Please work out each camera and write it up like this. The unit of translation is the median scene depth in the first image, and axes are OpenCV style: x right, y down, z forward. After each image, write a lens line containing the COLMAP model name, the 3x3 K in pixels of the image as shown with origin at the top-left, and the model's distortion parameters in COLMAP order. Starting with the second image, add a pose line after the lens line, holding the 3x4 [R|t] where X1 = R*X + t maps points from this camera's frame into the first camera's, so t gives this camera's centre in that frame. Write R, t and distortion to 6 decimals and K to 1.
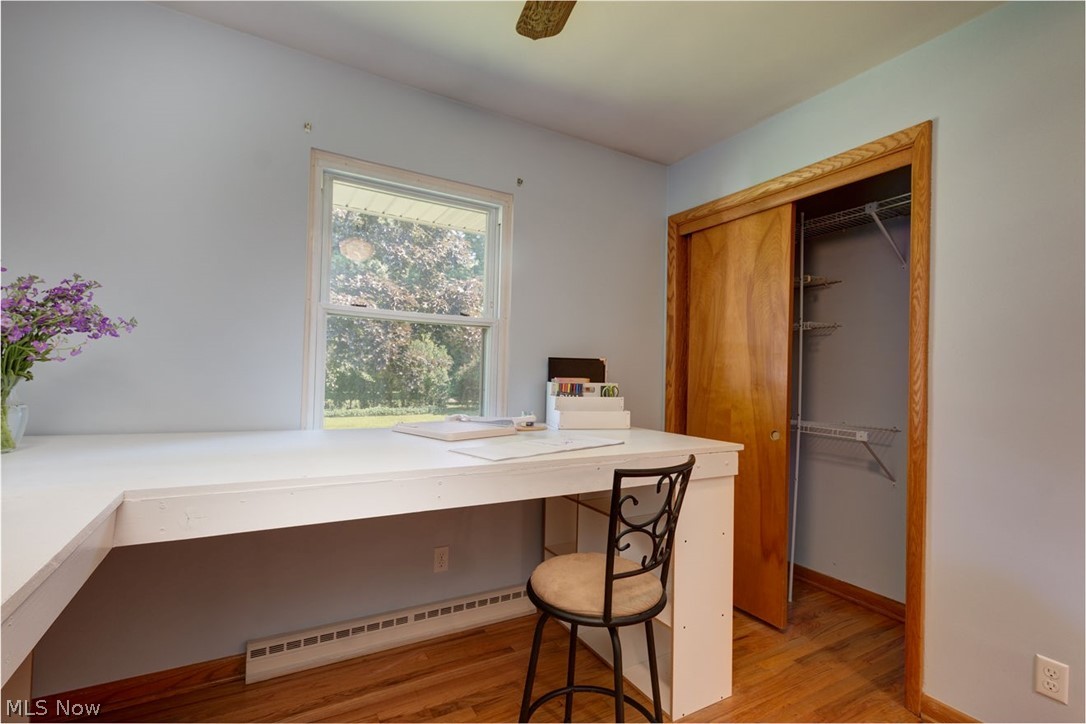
lens RADIAL K [[494.8, 0, 543.0], [0, 494.8, 362.0], [0, 0, 1]] dist [0.001381, 0.000052]
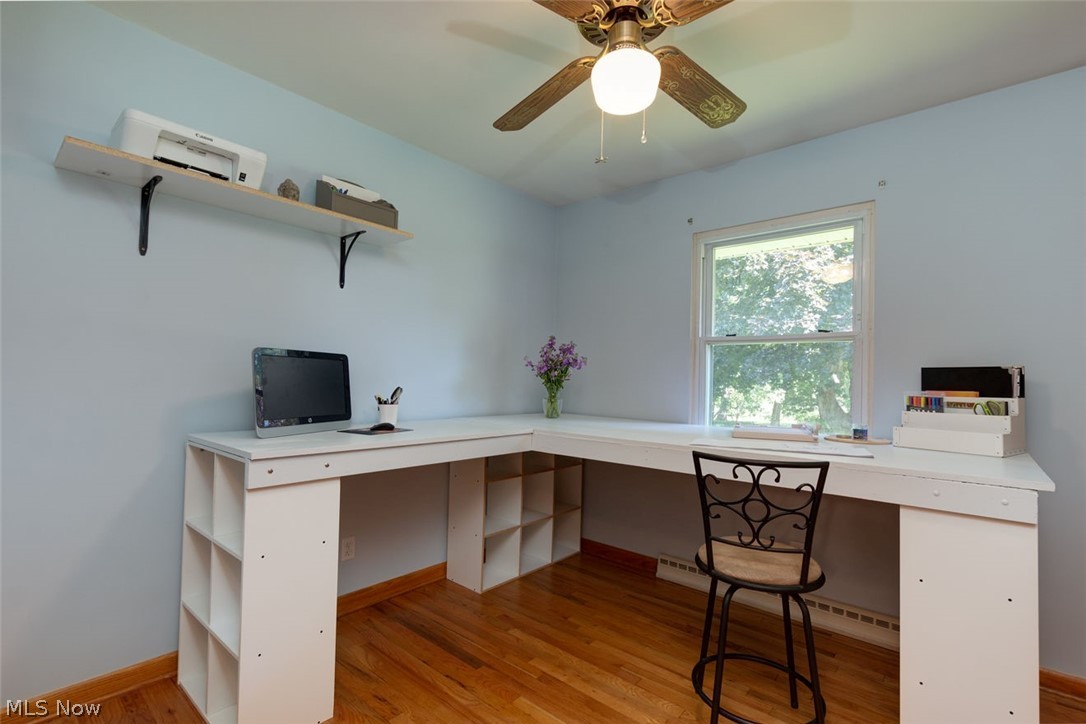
lens RADIAL K [[503.6, 0, 548.2], [0, 503.6, 370.2], [0, 0, 1]] dist [0.000255, -0.000291]
pose [[0.325531, -0.041659, -0.944613, 0.706499], [0.010327, 0.999126, -0.040505, 0.026973], [0.945475, 0.003430, 0.325677, 0.096465]]
